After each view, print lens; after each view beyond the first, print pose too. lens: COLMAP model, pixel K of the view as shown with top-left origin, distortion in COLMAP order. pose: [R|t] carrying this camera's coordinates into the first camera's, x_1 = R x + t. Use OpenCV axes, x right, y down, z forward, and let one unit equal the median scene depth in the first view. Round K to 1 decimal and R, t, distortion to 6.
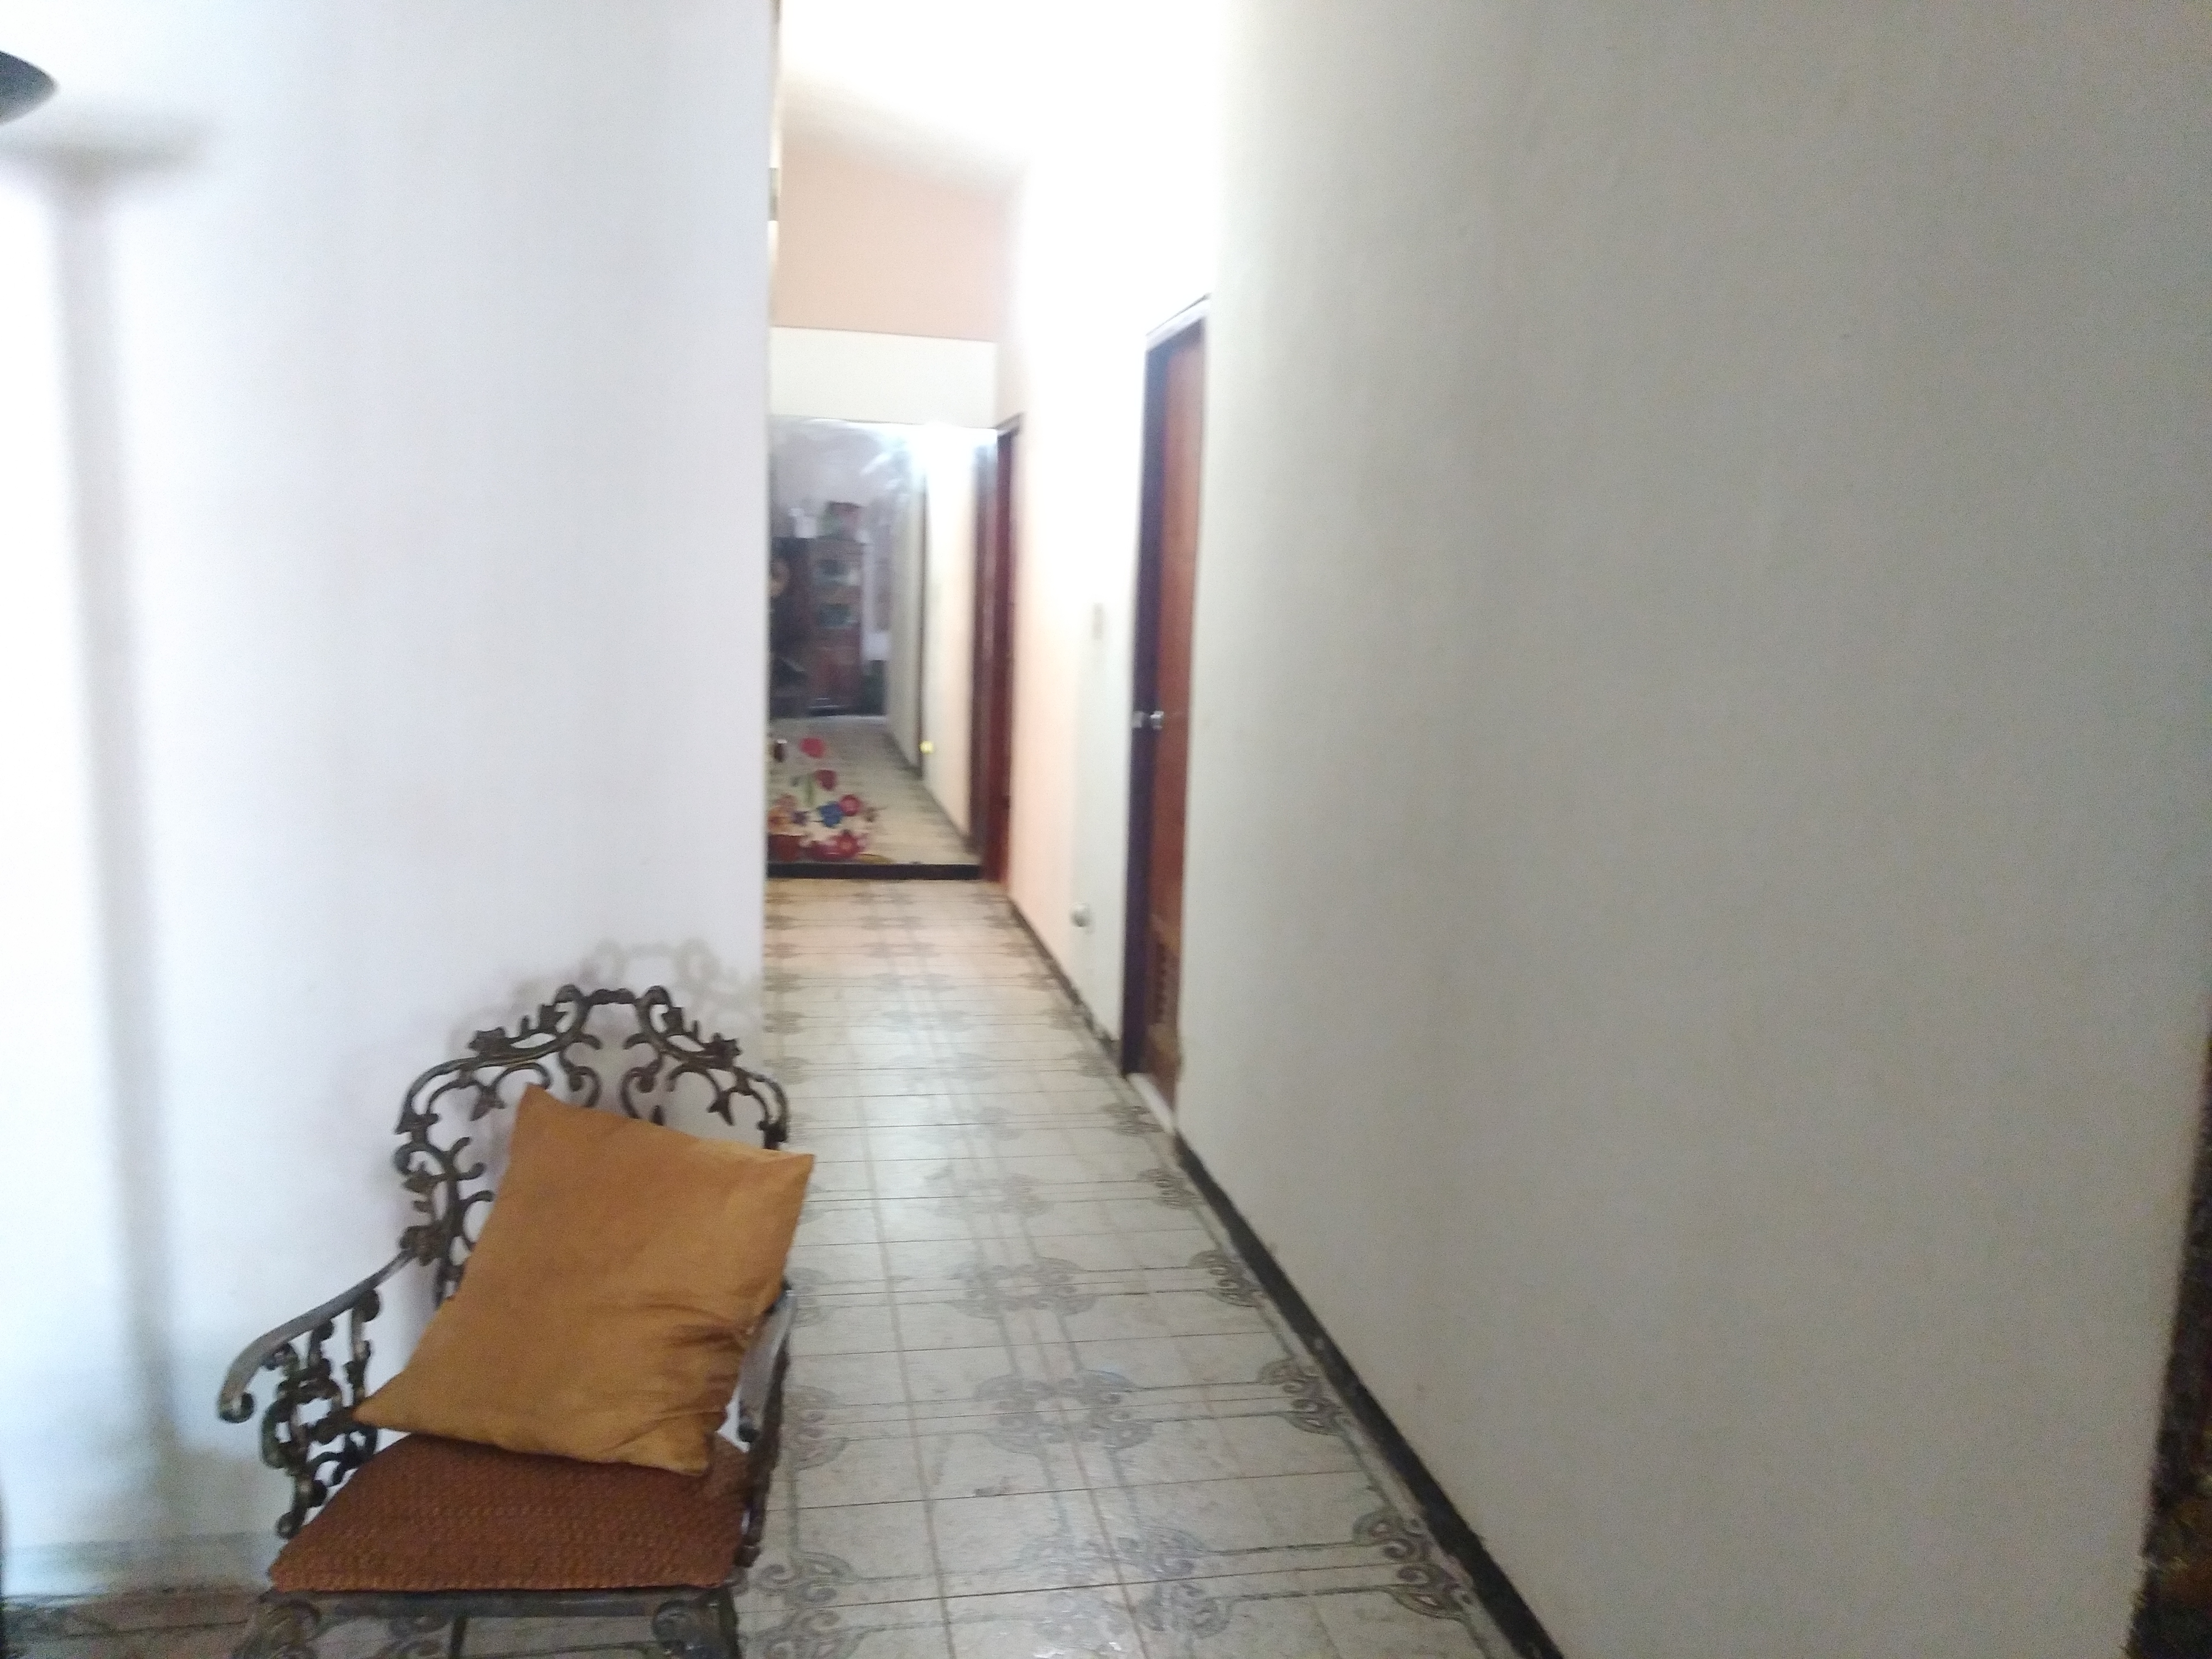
lens RADIAL K [[1702.3, 0, 1106.0], [0, 1702.3, 829.5], [0, 0, 1]] dist [0.078097, -0.158112]
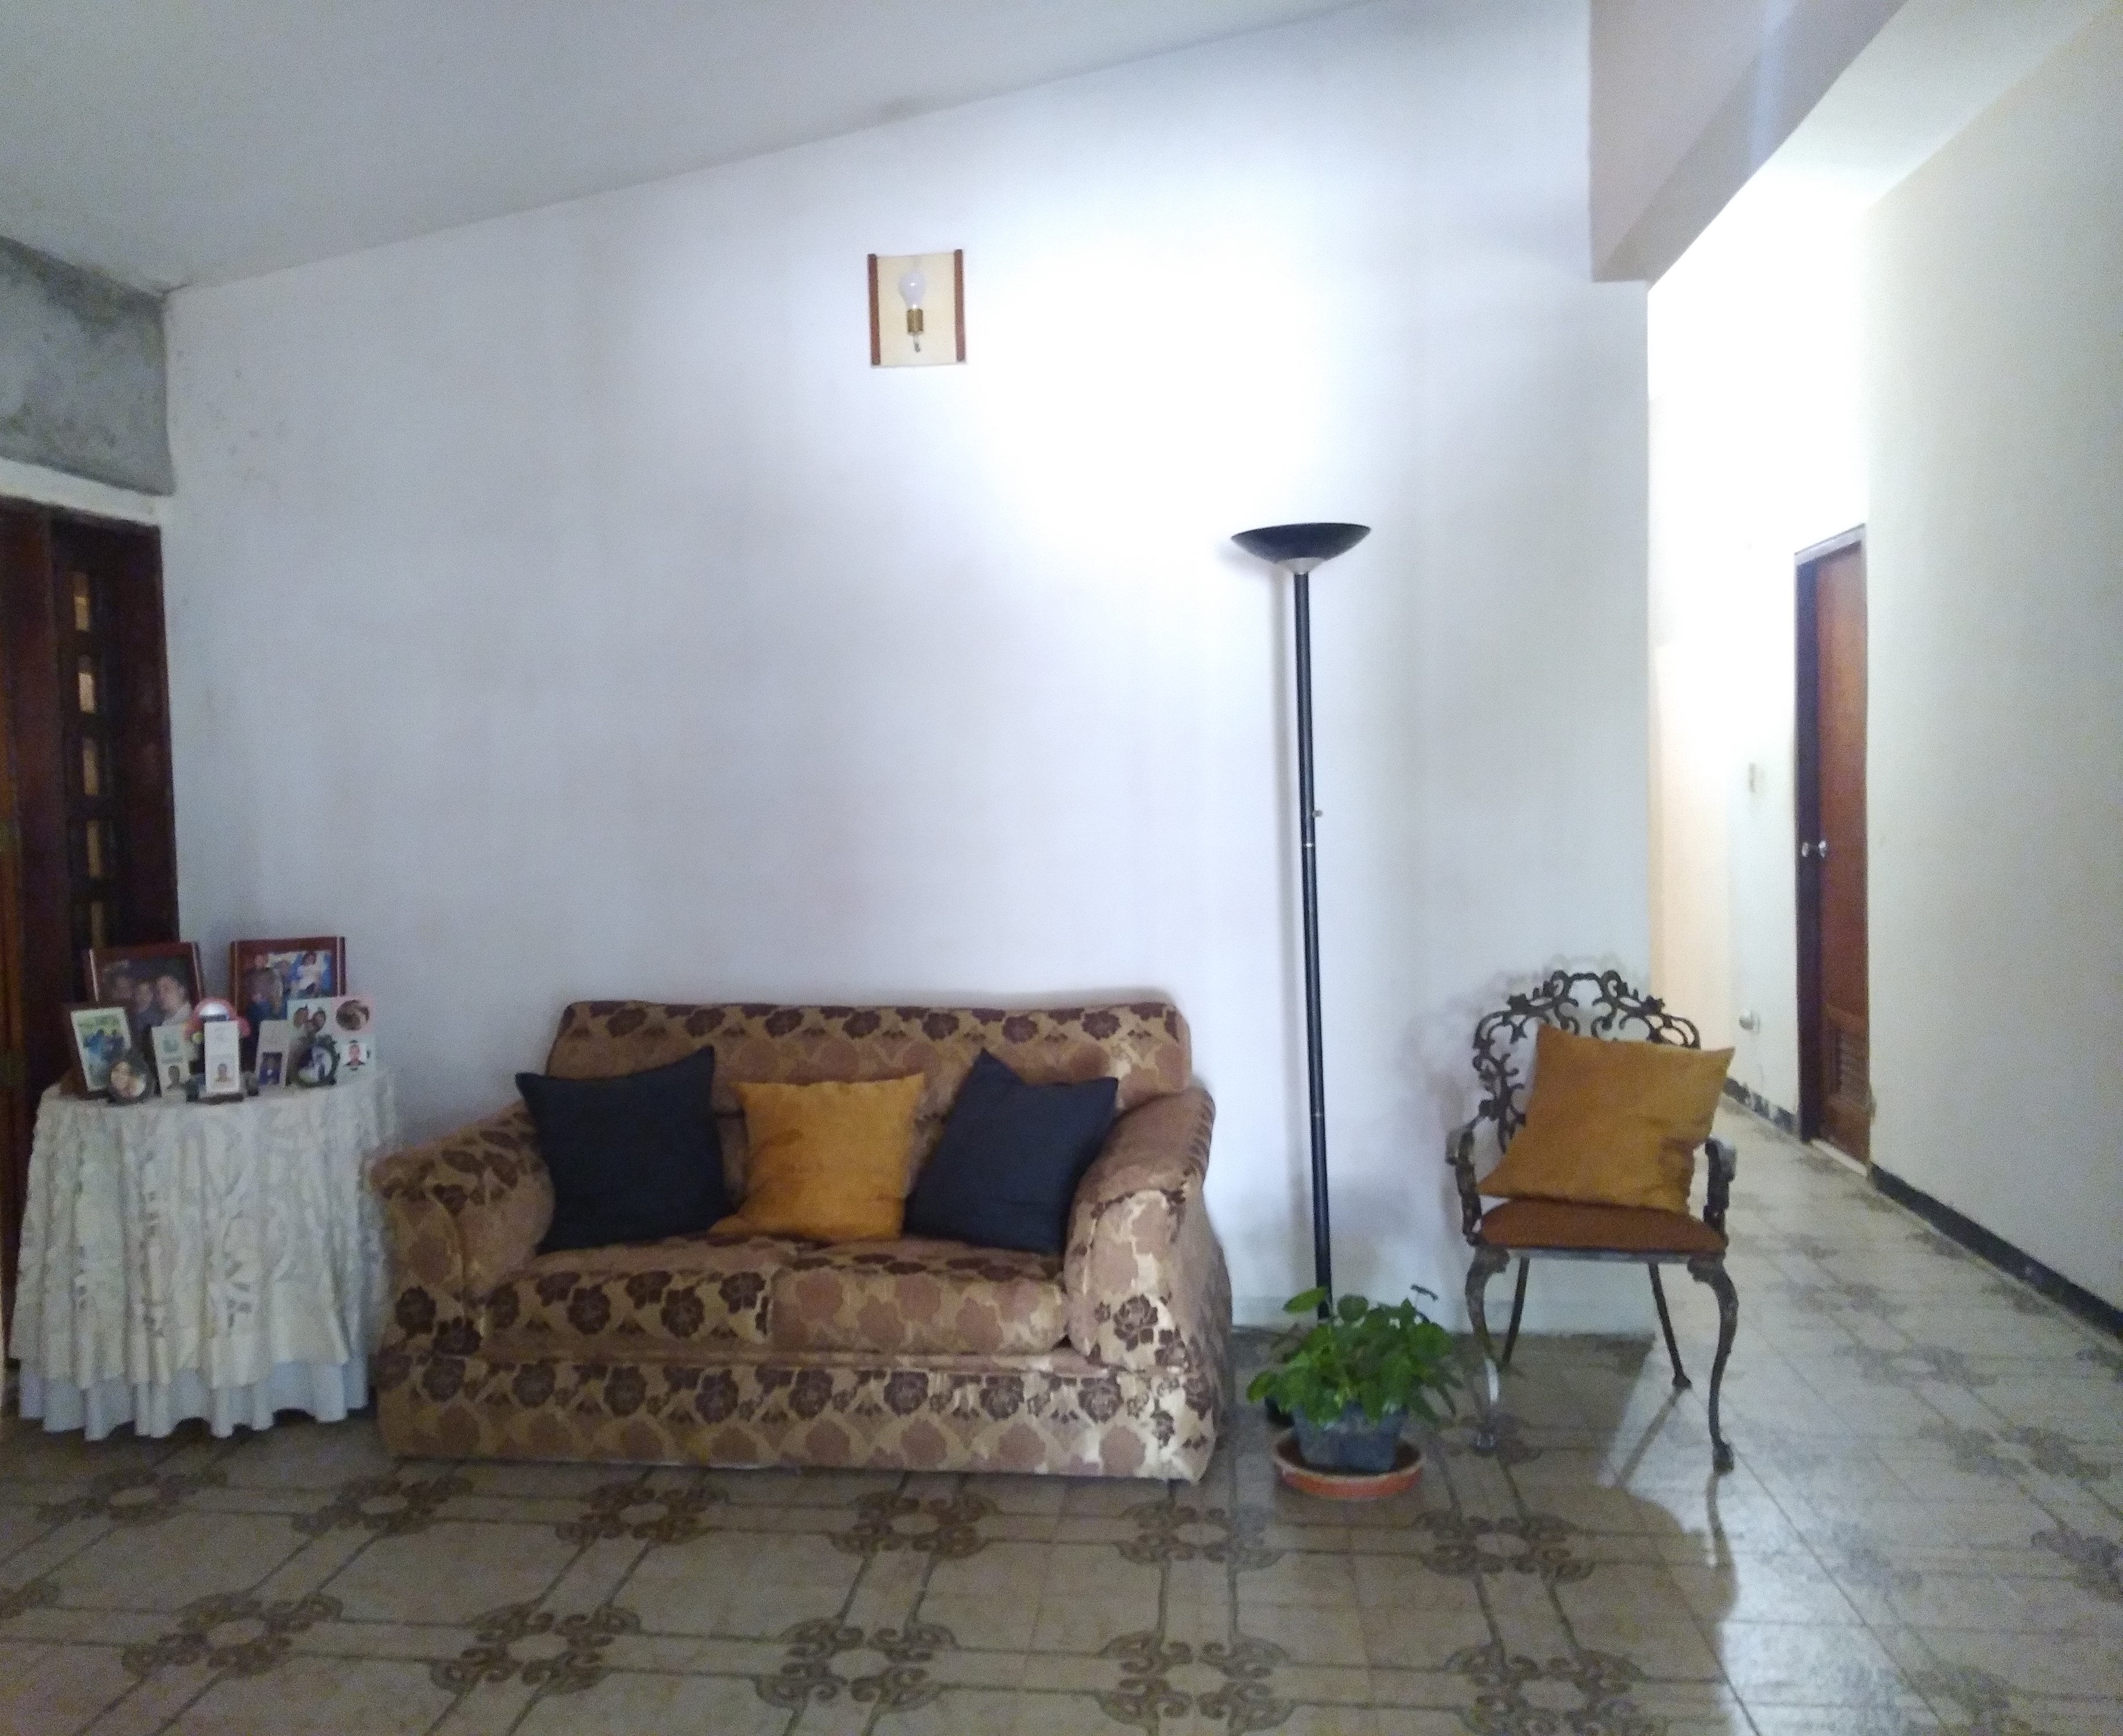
lens RADIAL K [[1671.1, 0, 1061.5], [0, 1671.1, 868.0], [0, 0, 1]] dist [0.006809, 0.003732]
pose [[0.942660, -0.040698, -0.331265, -0.220979], [0.010359, 0.995627, -0.092841, 0.141407], [0.333595, 0.084086, 0.938959, -0.819813]]
